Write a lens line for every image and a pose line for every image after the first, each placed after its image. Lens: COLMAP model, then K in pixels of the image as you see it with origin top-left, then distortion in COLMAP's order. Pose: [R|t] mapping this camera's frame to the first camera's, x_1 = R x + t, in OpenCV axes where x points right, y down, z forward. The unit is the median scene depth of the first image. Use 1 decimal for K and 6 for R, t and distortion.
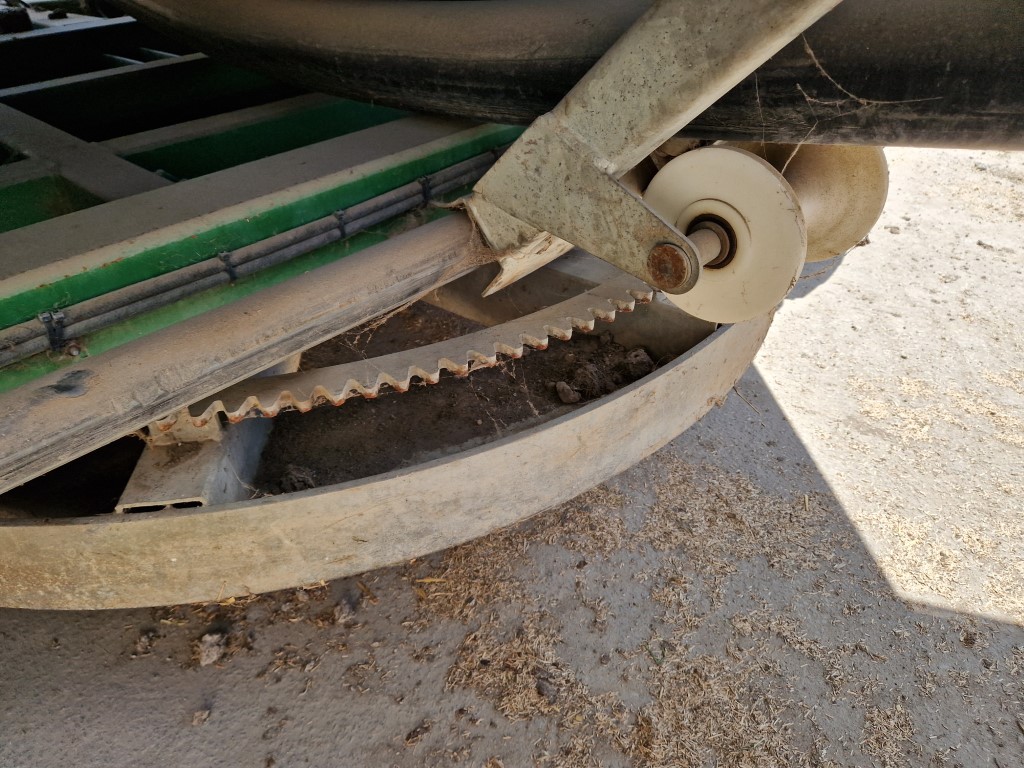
lens RADIAL K [[712.5, 0, 512.0], [0, 712.5, 384.0], [0, 0, 1]] dist [0.075365, -0.071971]
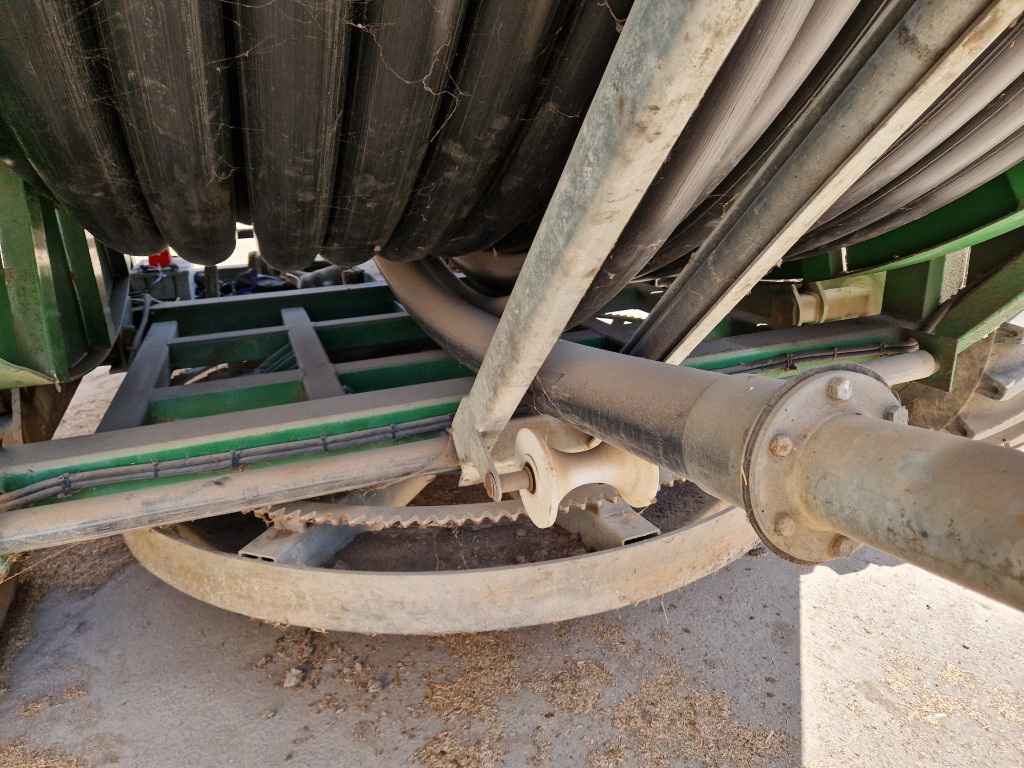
lens RADIAL K [[712.5, 0, 512.0], [0, 712.5, 384.0], [0, 0, 1]] dist [0.075365, -0.071971]
pose [[0.897272, 0.141654, -0.418135, 0.716044], [-0.248315, 0.945038, -0.212701, -0.023100], [0.365023, 0.294680, 0.883132, -0.488973]]
